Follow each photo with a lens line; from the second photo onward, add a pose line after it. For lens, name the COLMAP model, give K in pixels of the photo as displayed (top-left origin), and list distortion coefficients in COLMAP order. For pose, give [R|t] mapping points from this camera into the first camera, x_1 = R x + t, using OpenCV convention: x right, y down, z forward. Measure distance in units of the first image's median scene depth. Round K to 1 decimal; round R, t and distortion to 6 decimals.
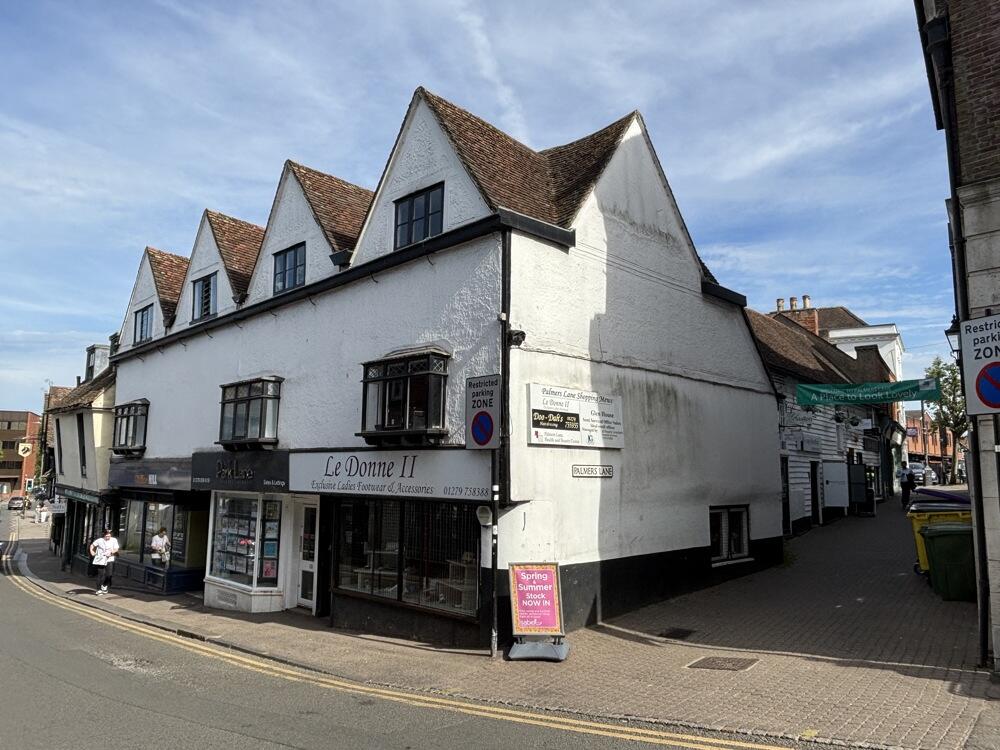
lens RADIAL K [[744.0, 0, 502.5], [0, 744.0, 378.6], [0, 0, 1]] dist [0.027497, -0.013335]
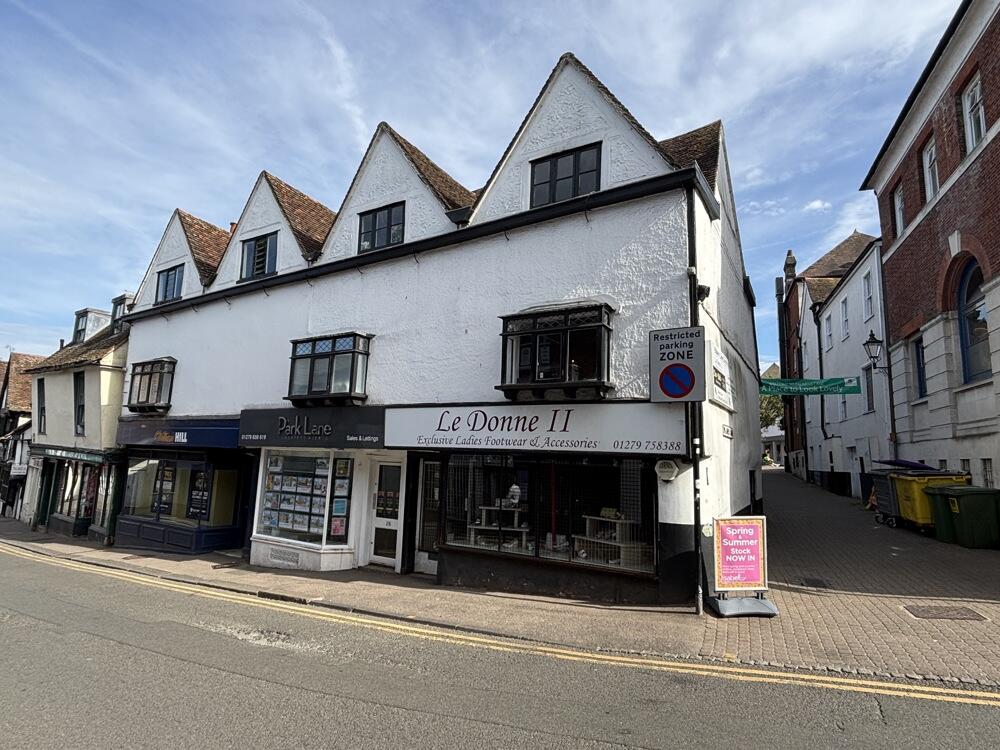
lens RADIAL K [[554.9, 0, 499.0], [0, 554.9, 377.7], [0, 0, 1]] dist [0.006727, -0.007538]
pose [[0.971856, 0.054835, 0.229103, -0.308961], [-0.051551, 0.998464, -0.020299, 0.065810], [-0.229864, 0.007917, 0.973190, 0.248775]]
